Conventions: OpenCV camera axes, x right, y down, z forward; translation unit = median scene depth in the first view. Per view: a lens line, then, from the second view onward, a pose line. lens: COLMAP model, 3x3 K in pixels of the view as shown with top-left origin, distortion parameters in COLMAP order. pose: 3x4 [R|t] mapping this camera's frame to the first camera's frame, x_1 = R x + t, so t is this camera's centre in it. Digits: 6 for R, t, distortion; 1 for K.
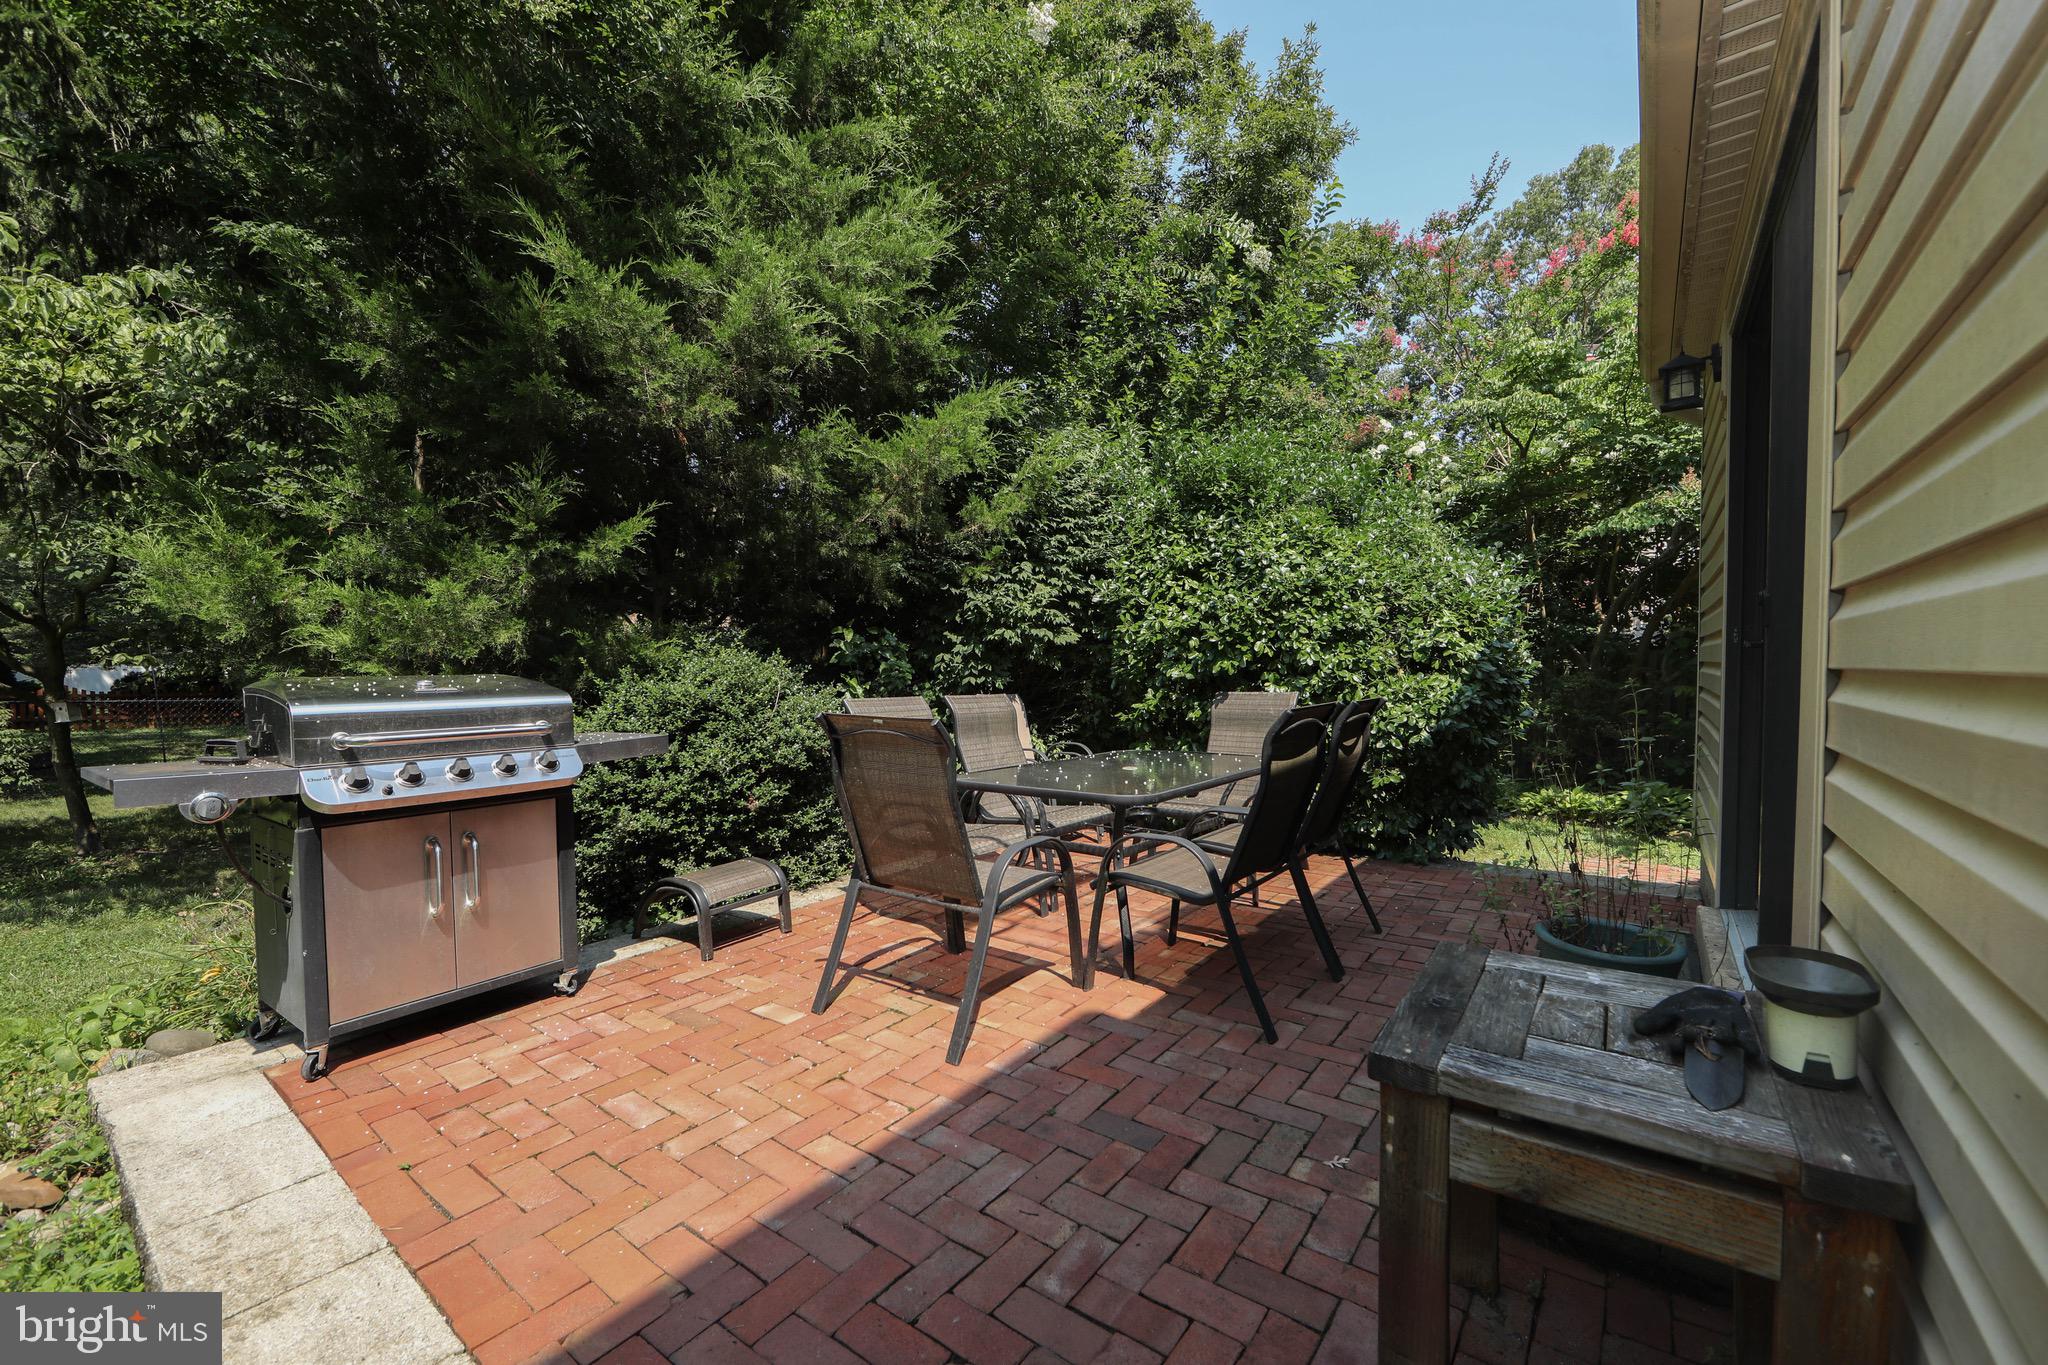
lens RADIAL K [[807.0, 0, 1022.6], [0, 807.0, 688.2], [0, 0, 1]] dist [-0.004043, 0.000769]
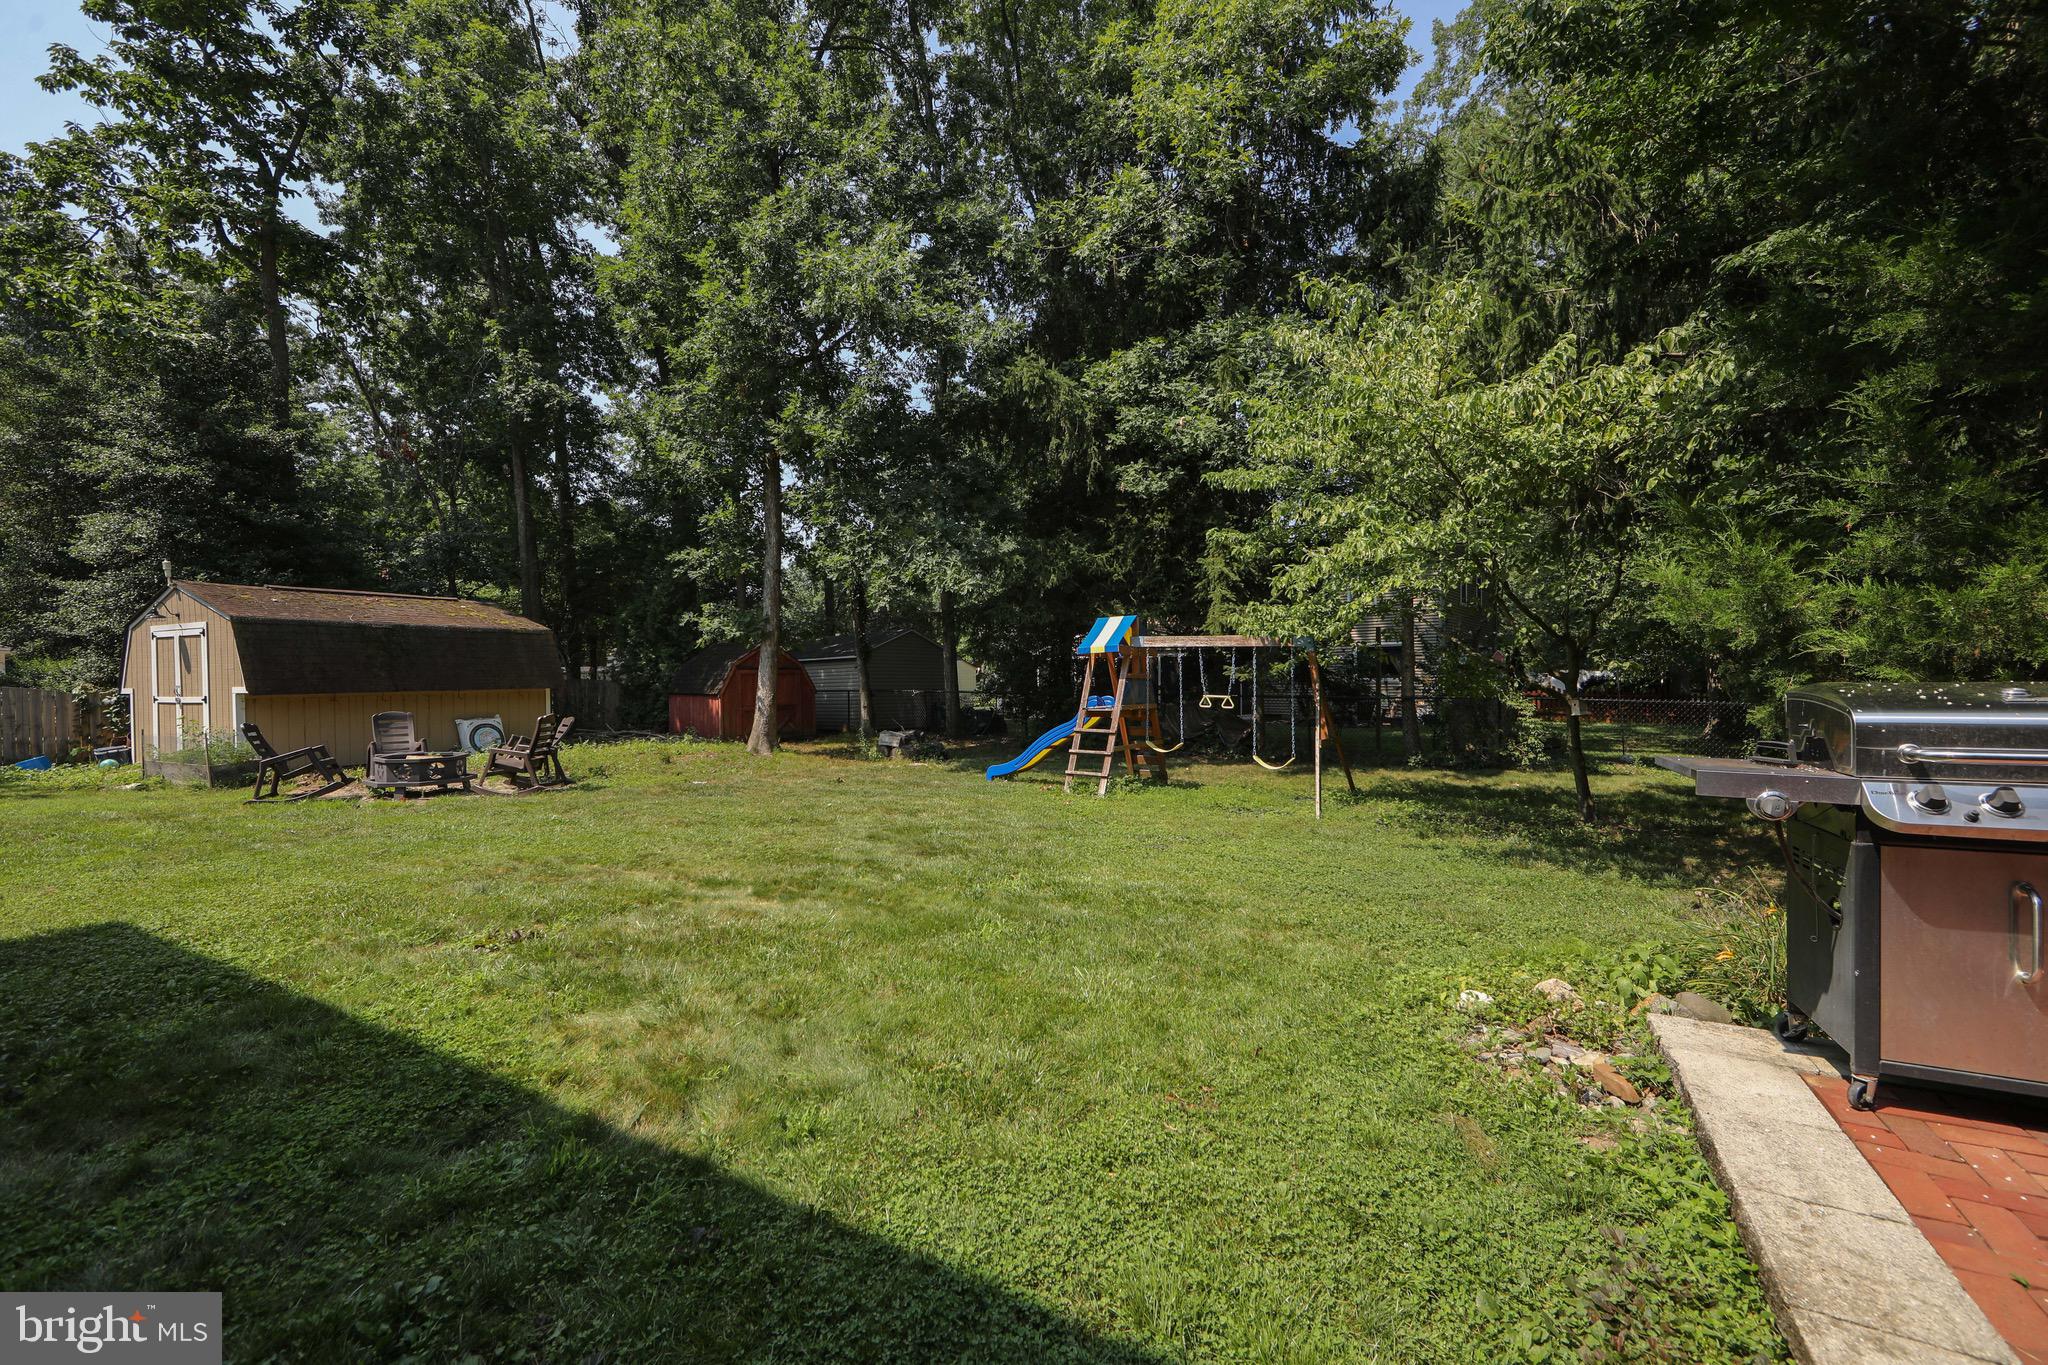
lens RADIAL K [[807.0, 0, 1033.9], [0, 807.0, 686.5], [0, 0, 1]] dist [-0.004043, 0.000769]
pose [[0.179791, 0.016010, -0.983575, -0.107237], [-0.023315, 0.999656, 0.012010, 0.001616], [0.983428, 0.020773, 0.180103, -0.106974]]
